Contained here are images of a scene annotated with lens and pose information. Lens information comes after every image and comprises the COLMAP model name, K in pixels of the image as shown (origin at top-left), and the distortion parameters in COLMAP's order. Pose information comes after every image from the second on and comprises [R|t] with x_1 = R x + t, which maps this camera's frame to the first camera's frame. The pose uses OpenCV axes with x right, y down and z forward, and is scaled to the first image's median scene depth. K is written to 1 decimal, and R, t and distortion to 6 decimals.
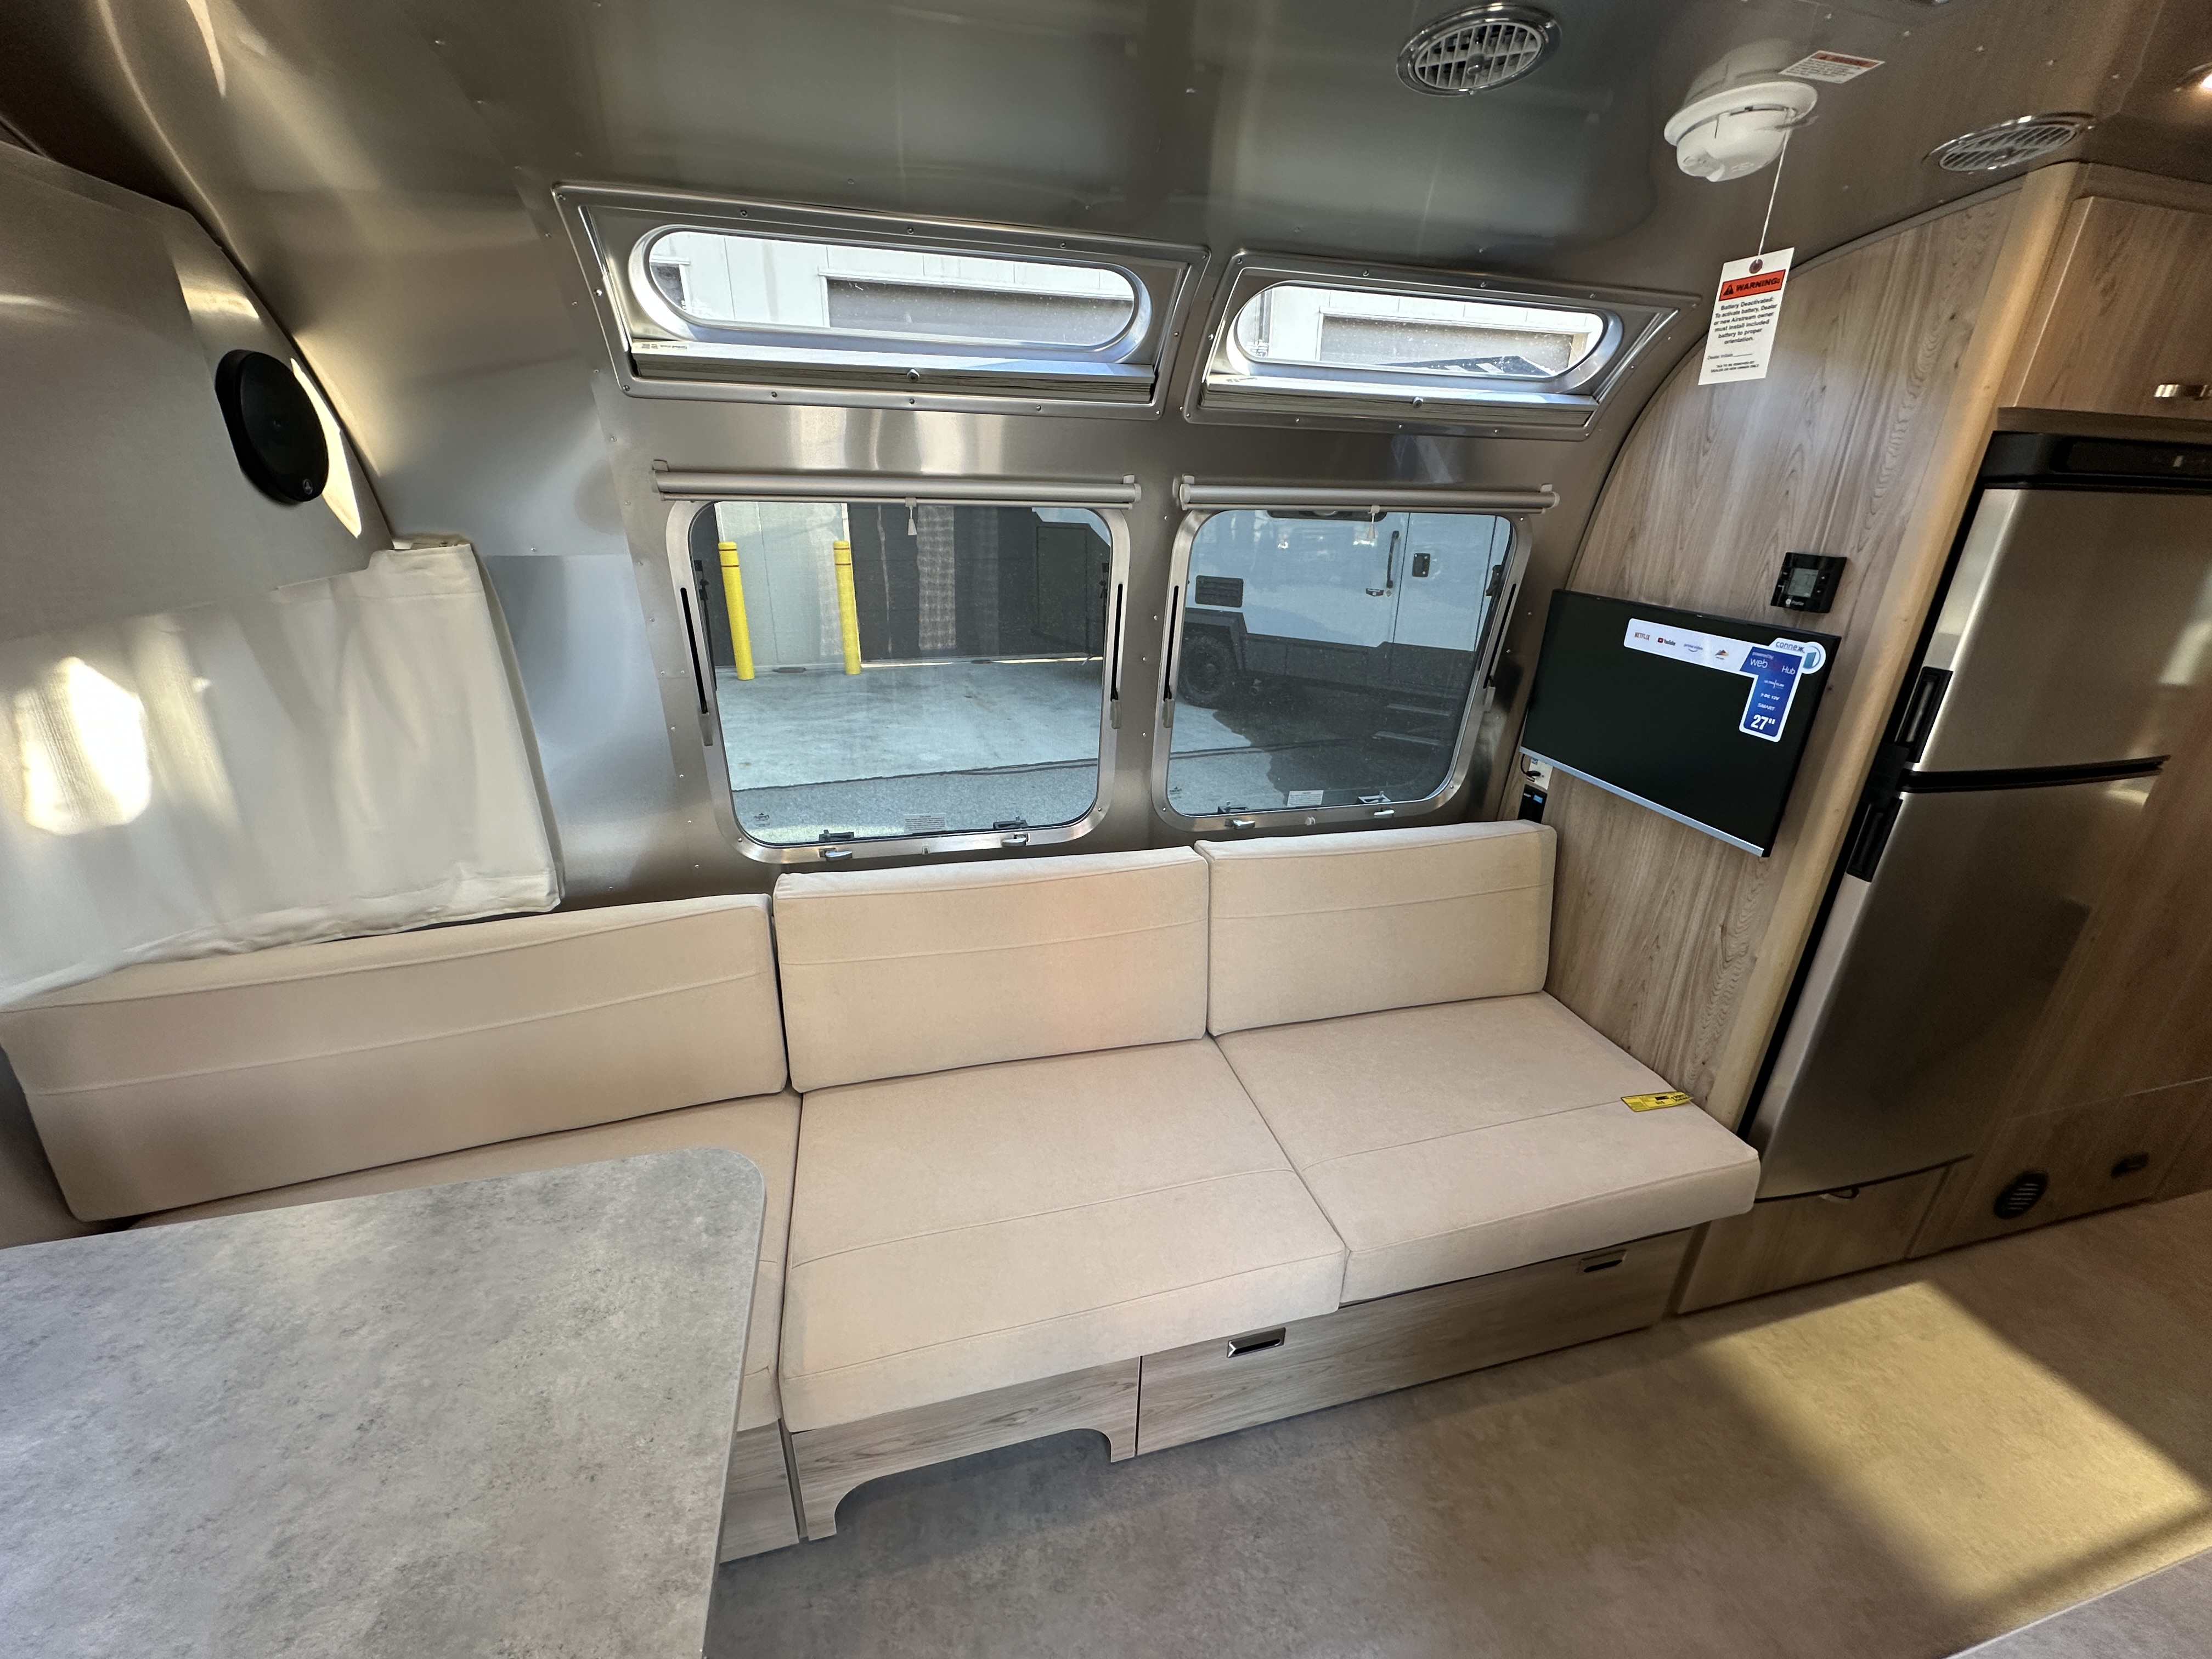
lens RADIAL K [[875.6, 0, 1107.2], [0, 875.6, 829.7], [0, 0, 1]] dist [-0.002186, 0.000437]
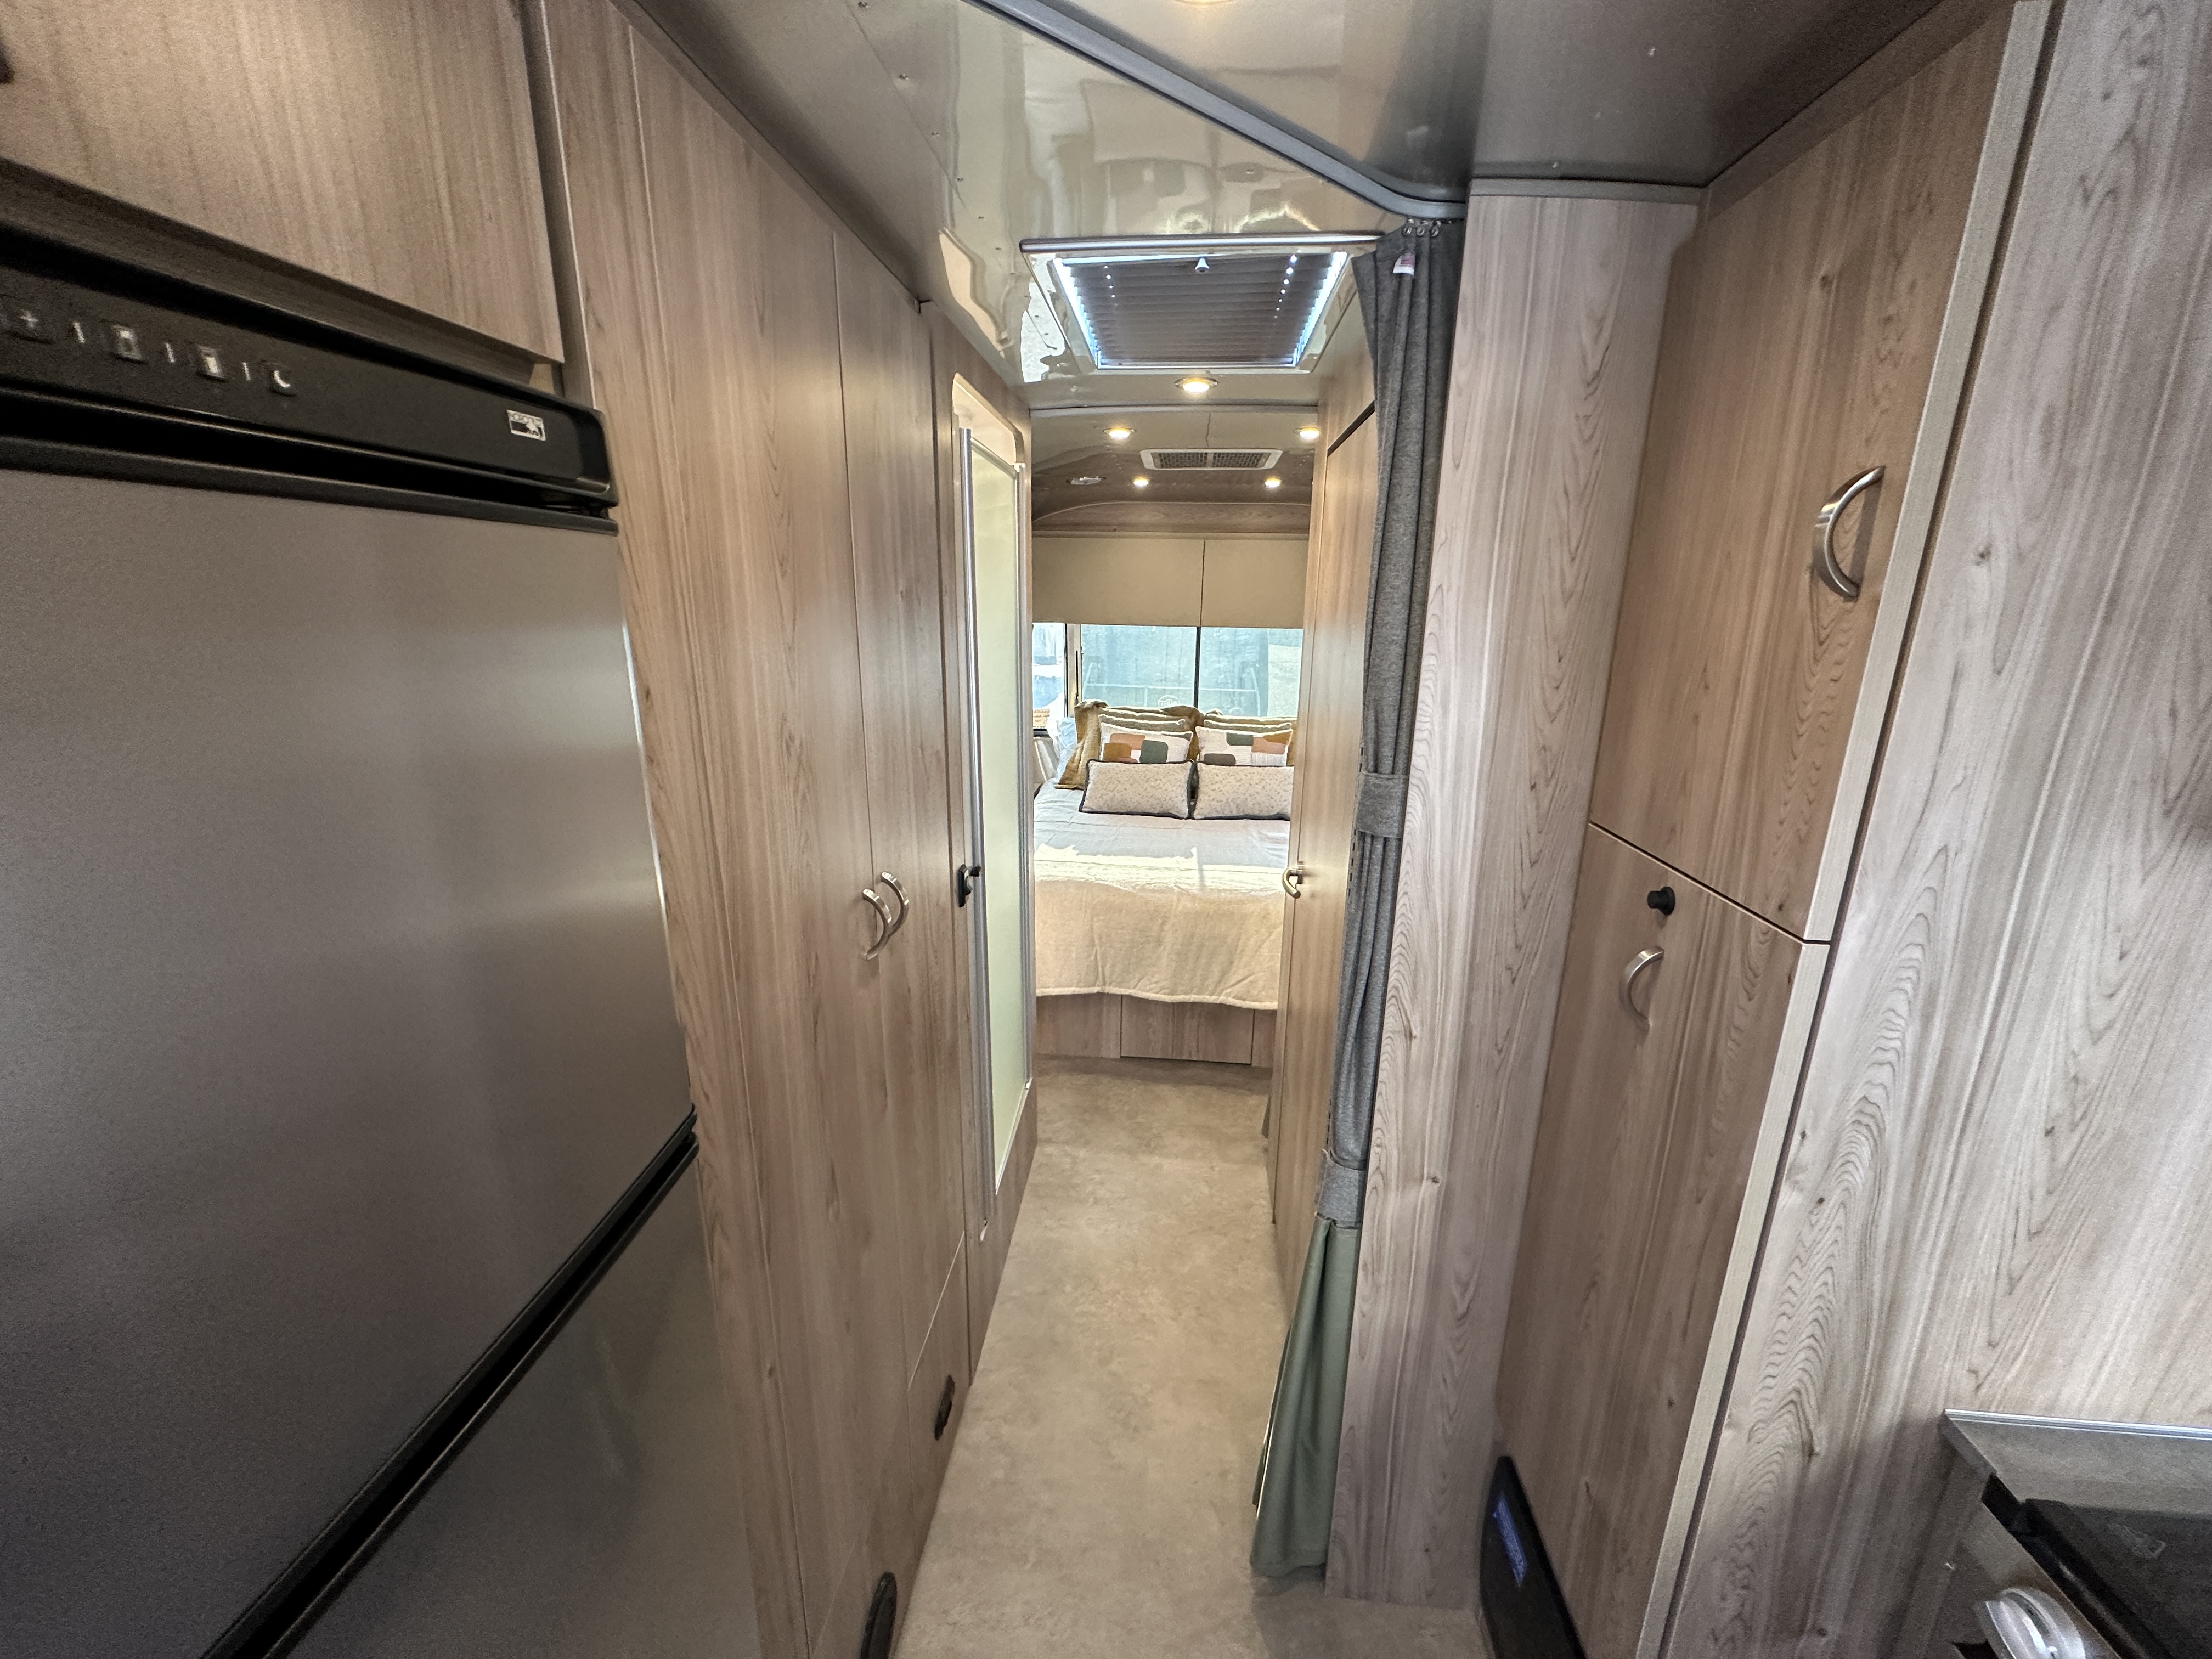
lens RADIAL K [[875.6, 0, 1107.2], [0, 875.6, 829.7], [0, 0, 1]] dist [-0.002186, 0.000437]
pose [[0.338329, -0.266695, 0.902445, 0.846848], [0.344122, 0.927641, 0.145128, -0.190372], [-0.875850, 0.261450, 0.405624, 0.550943]]
